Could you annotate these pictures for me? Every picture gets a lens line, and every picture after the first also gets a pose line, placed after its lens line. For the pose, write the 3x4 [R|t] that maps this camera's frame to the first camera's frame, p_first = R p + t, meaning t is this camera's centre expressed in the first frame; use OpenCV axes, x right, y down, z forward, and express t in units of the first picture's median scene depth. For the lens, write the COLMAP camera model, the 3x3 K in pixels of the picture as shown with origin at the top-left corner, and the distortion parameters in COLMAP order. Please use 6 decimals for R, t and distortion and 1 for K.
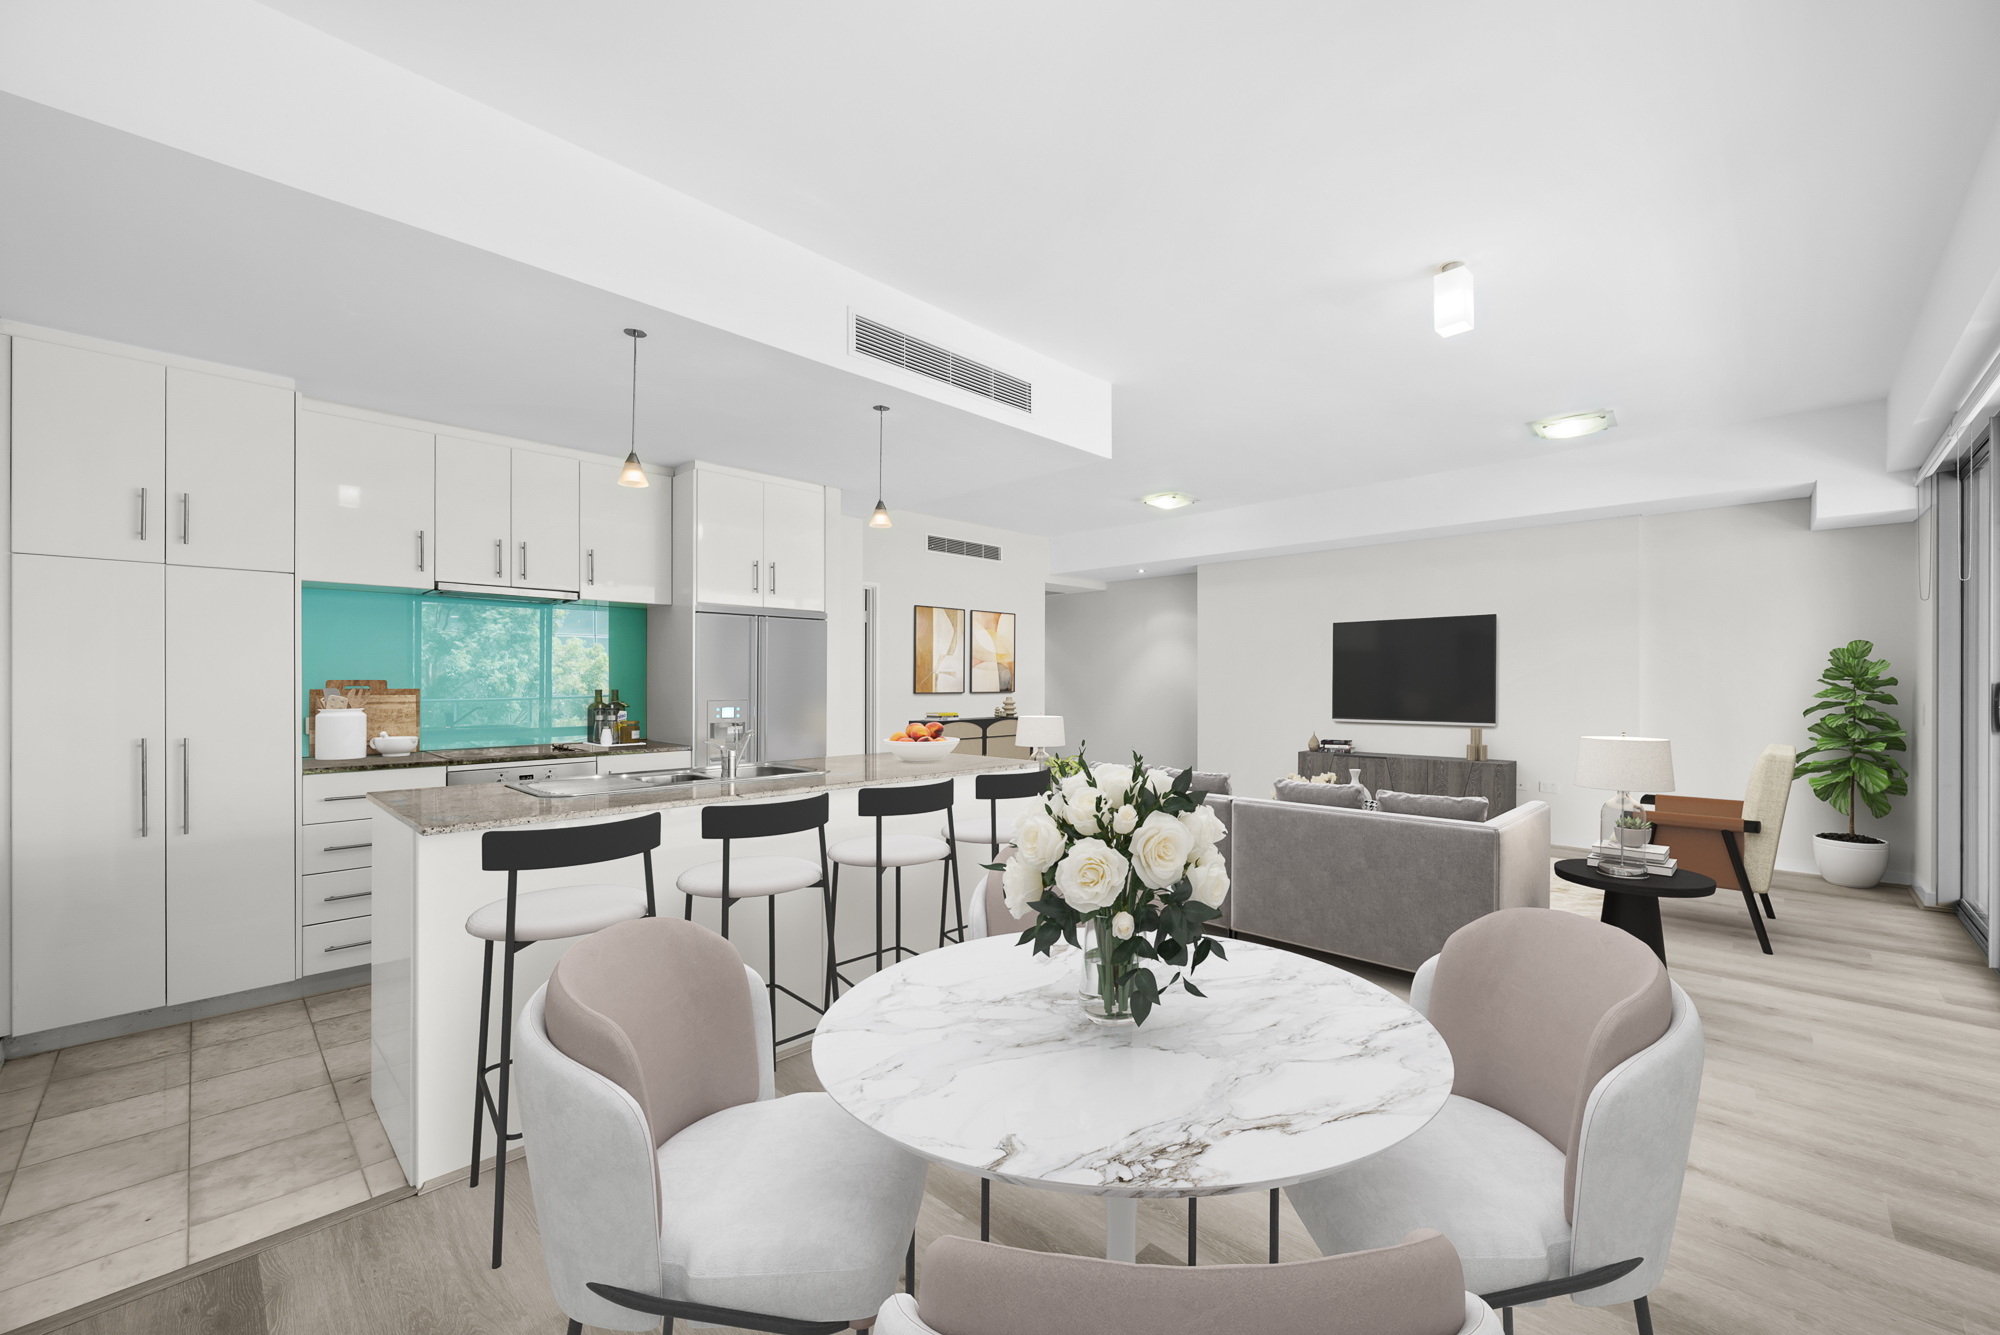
lens RADIAL K [[792.6, 0, 1005.0], [0, 792.6, 666.2], [0, 0, 1]] dist [0.000224, 0.000197]
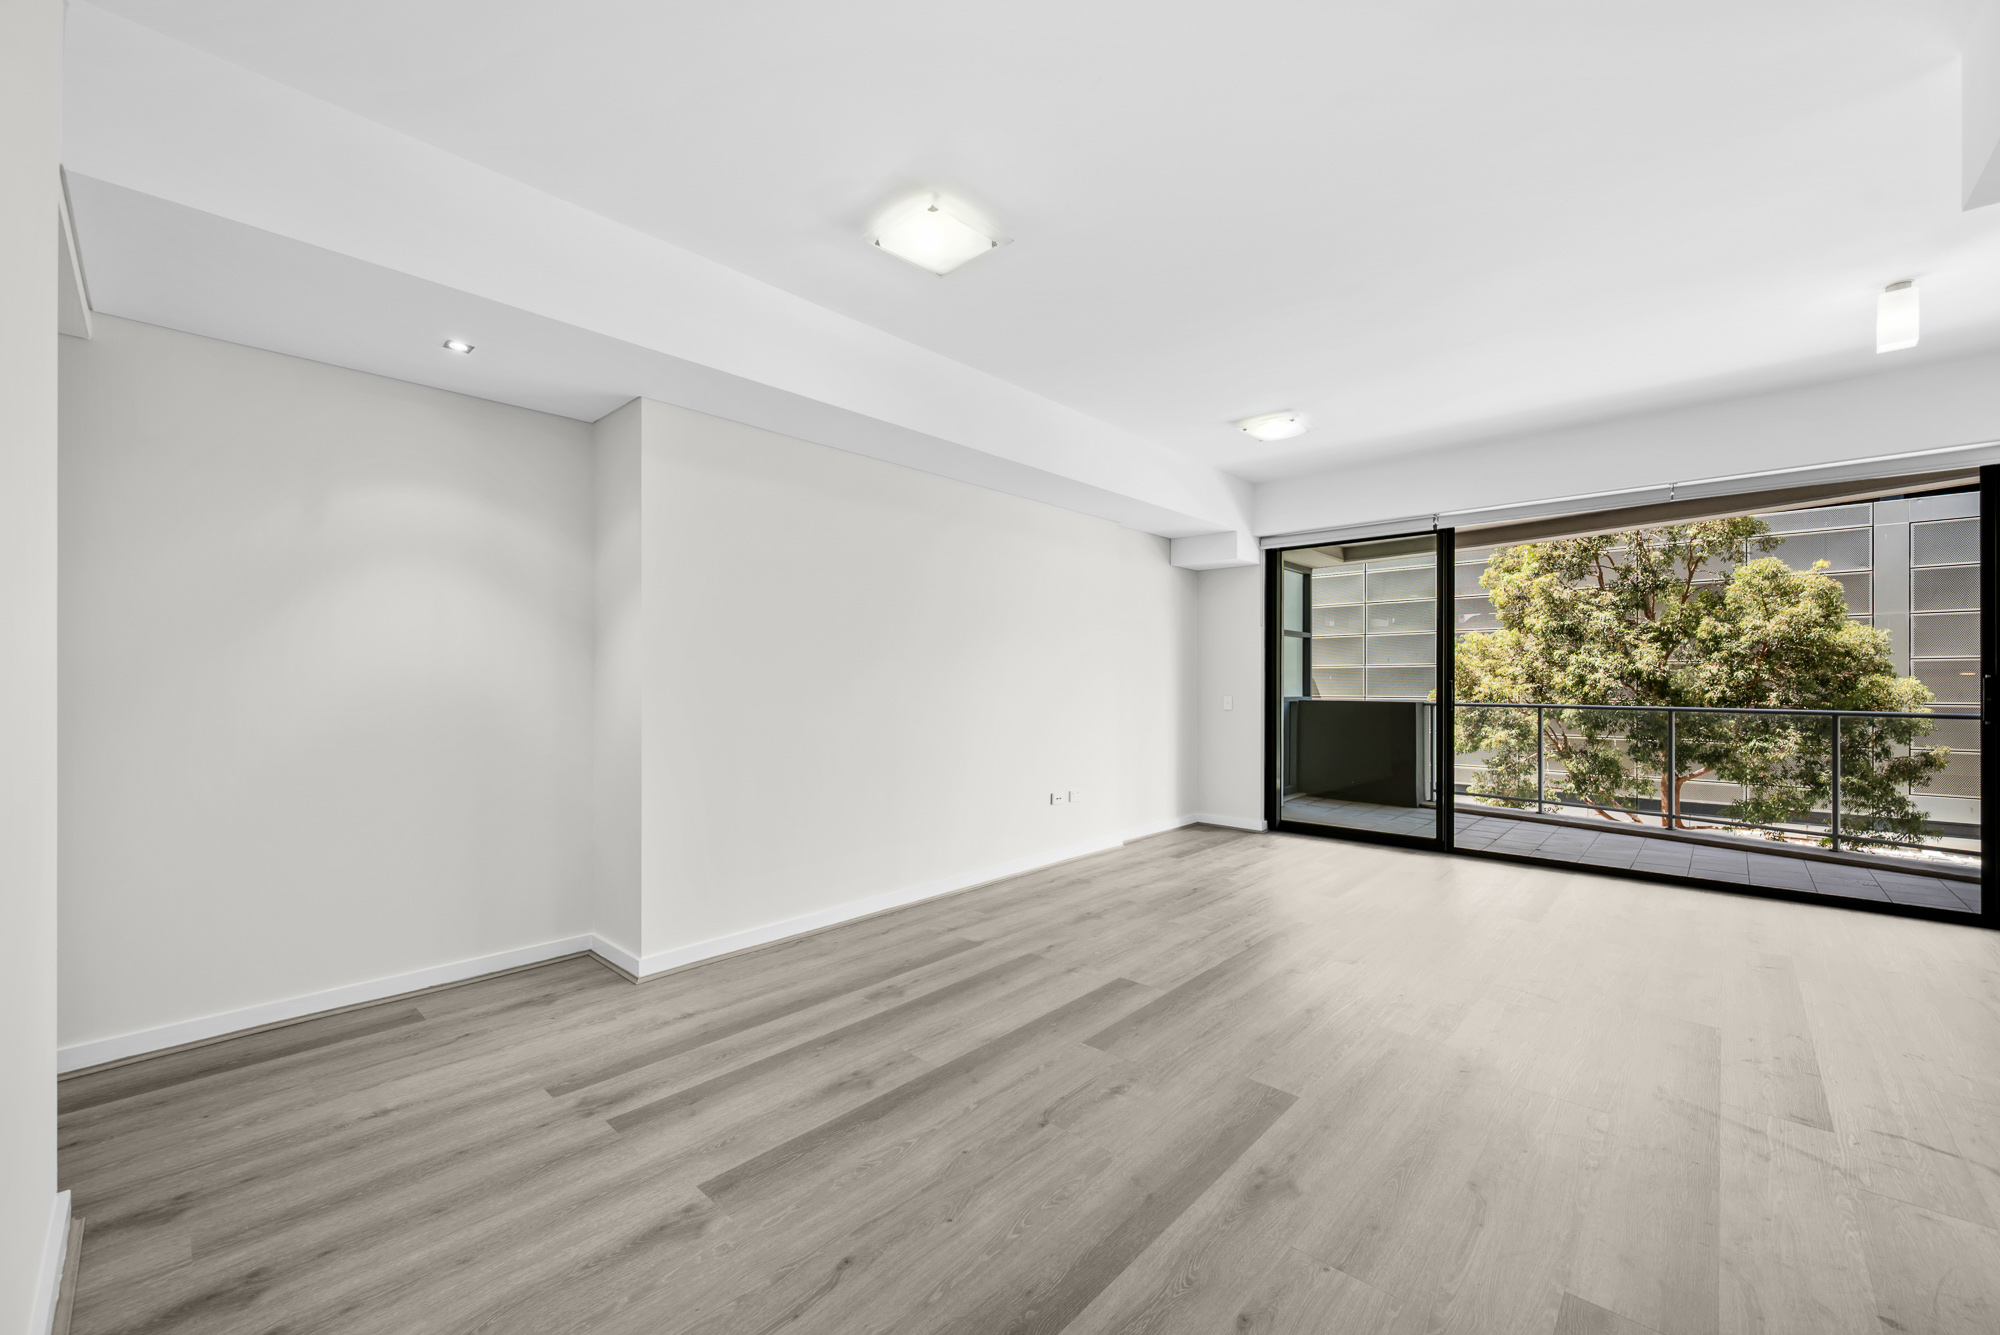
lens RADIAL K [[788.5, 0, 998.8], [0, 788.5, 679.8], [0, 0, 1]] dist [-0.000814, -0.000179]
pose [[-0.026357, 0.005357, 0.999638, -0.375478], [-0.019548, 0.999792, -0.005874, 0.037276], [-0.999461, -0.019695, -0.026247, 1.806151]]
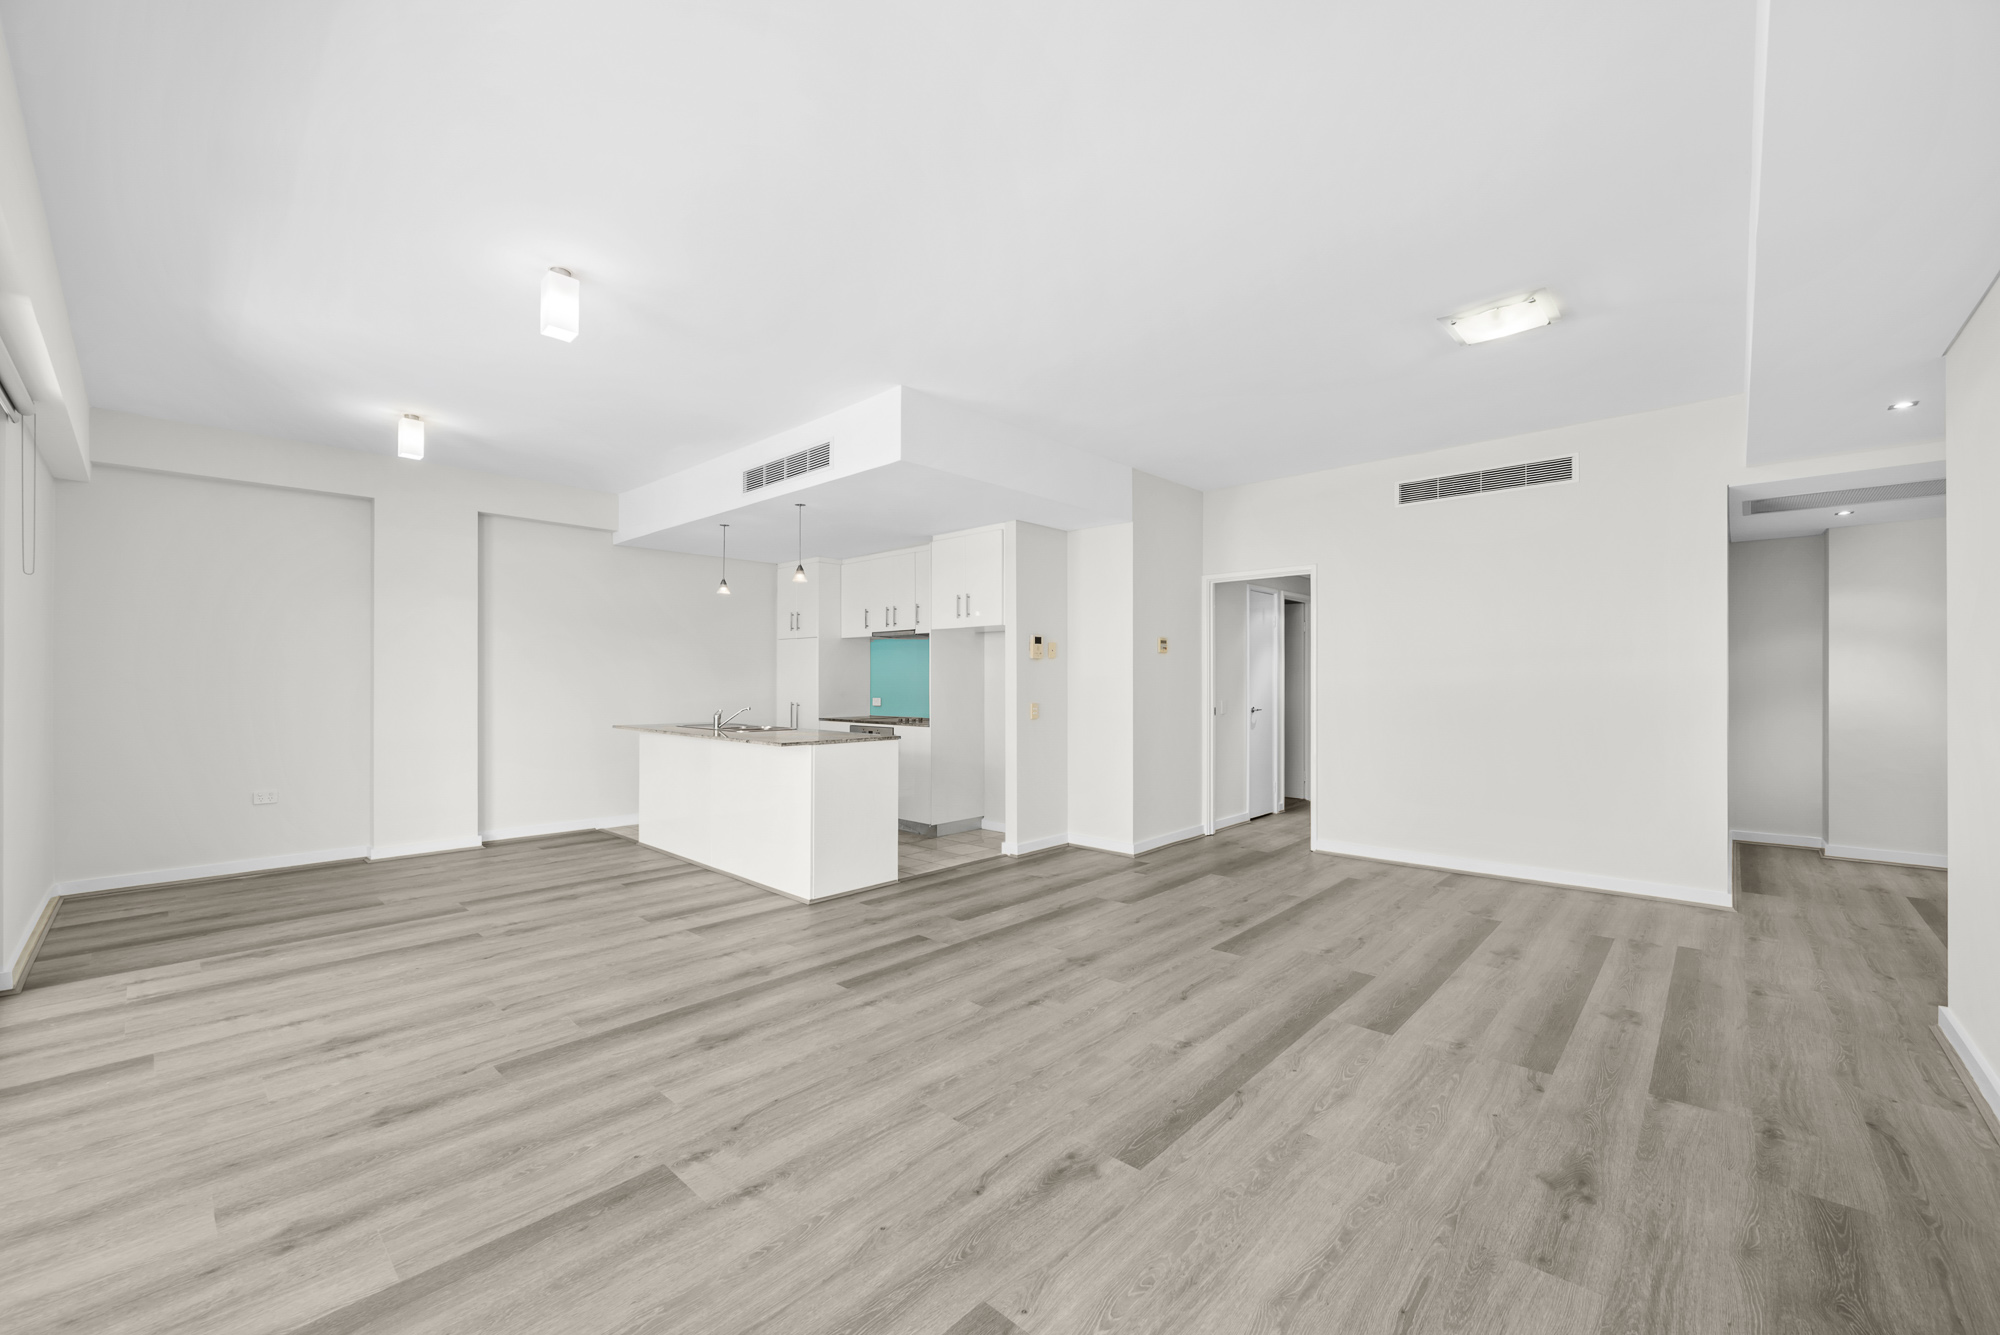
lens RADIAL K [[788.5, 0, 998.8], [0, 788.5, 679.8], [0, 0, 1]] dist [-0.000814, -0.000179]
pose [[0.024874, 0.000894, -0.999690, 1.279380], [0.019654, 0.999806, 0.001383, 0.017069], [0.999497, -0.019682, 0.024851, 1.244244]]
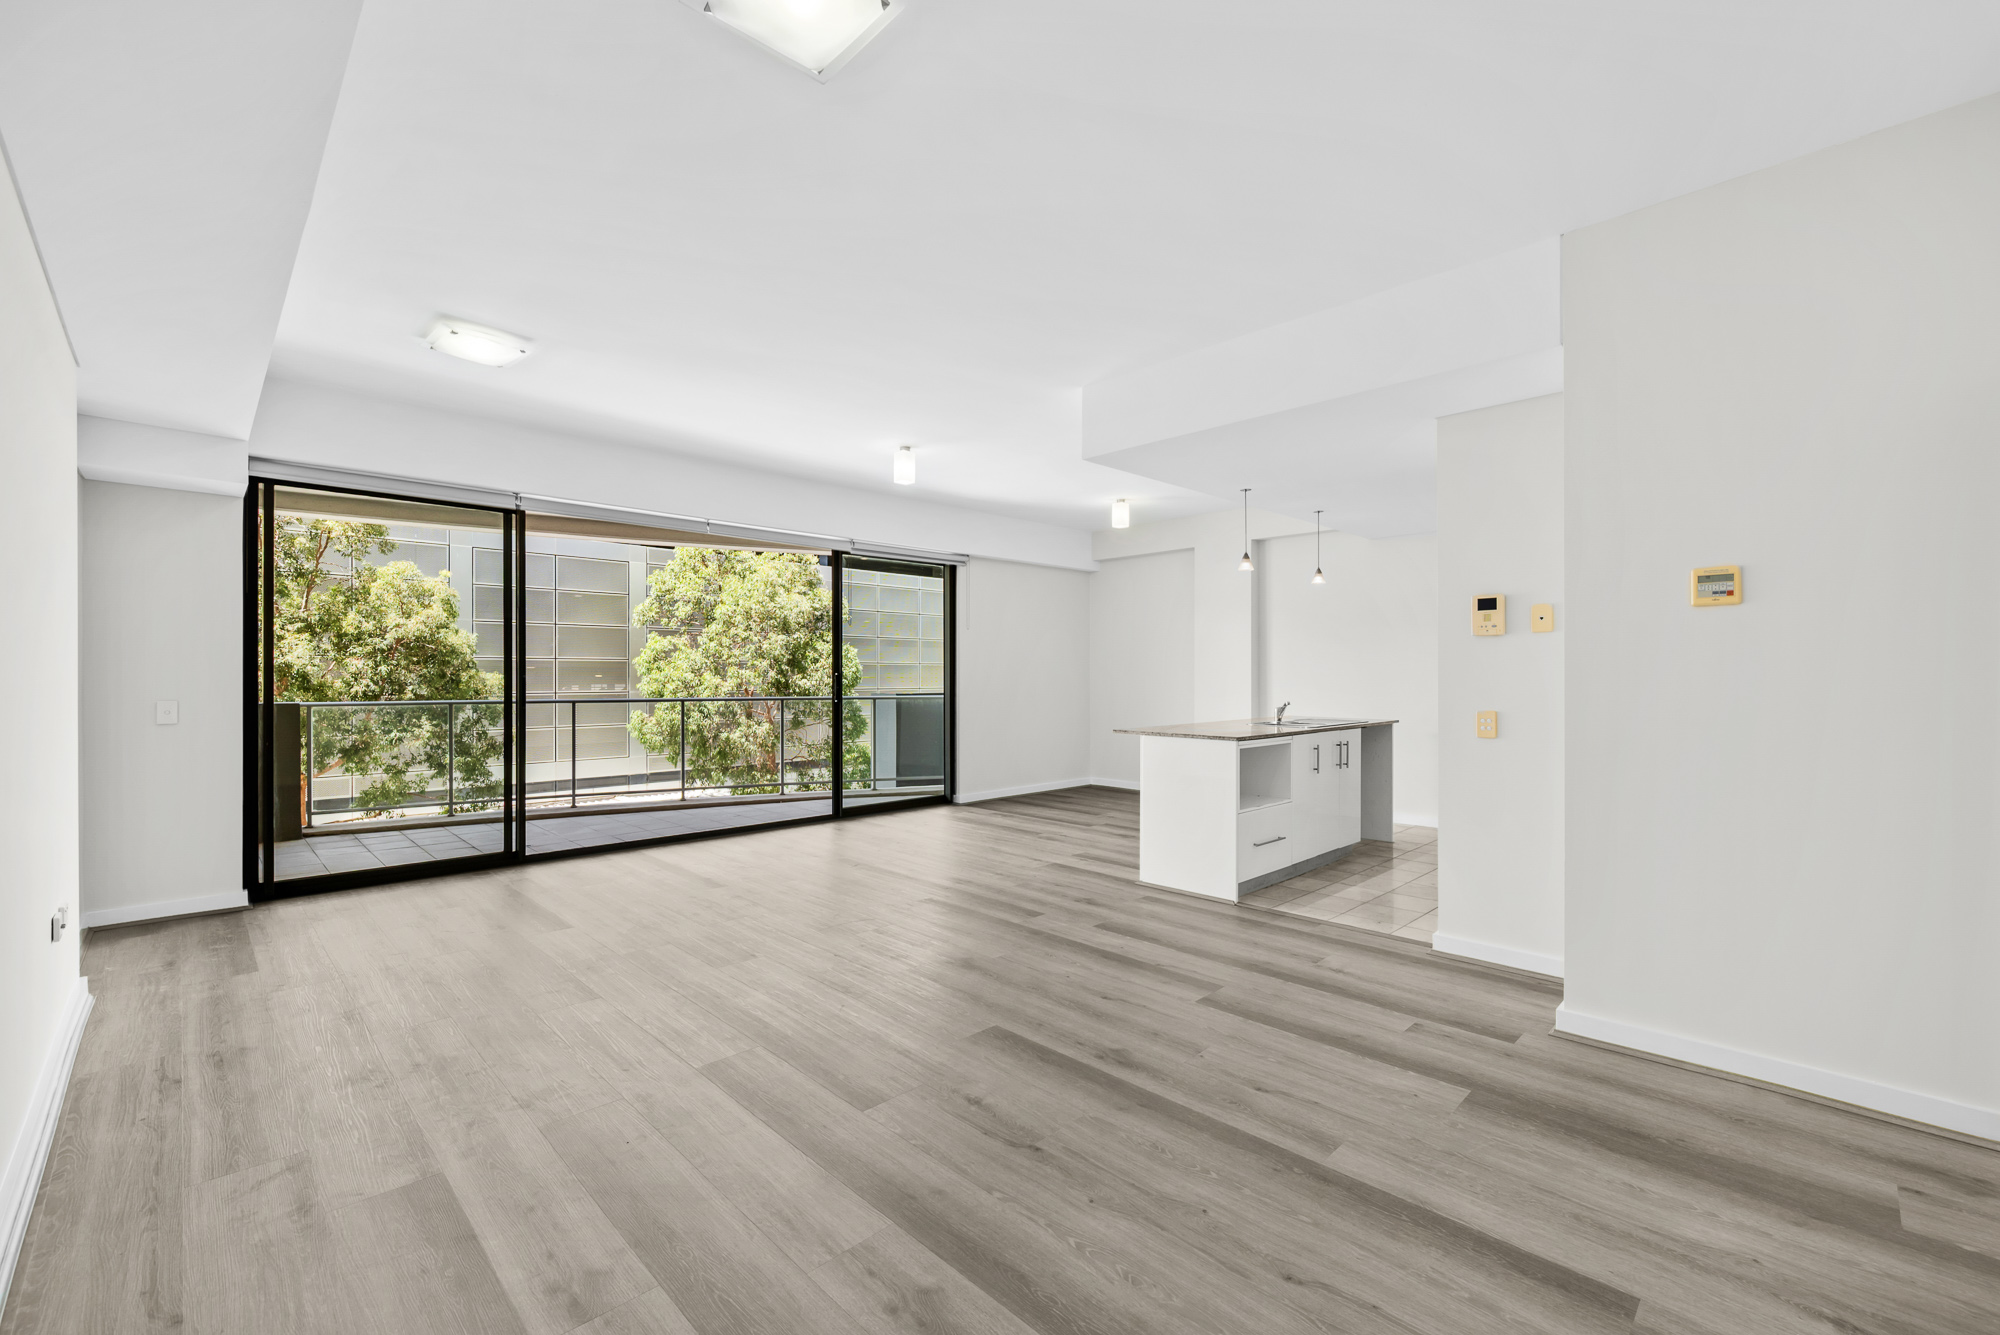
lens RADIAL K [[832.1, 0, 1000.0], [0, 832.1, 667.5], [0, 0, 1]] dist [0.000320, 0.000123]
pose [[-0.999841, 0.003433, 0.017498, 0.247737], [0.002918, 0.999563, -0.029411, 0.044100], [-0.017591, -0.029355, -0.999414, 2.363936]]
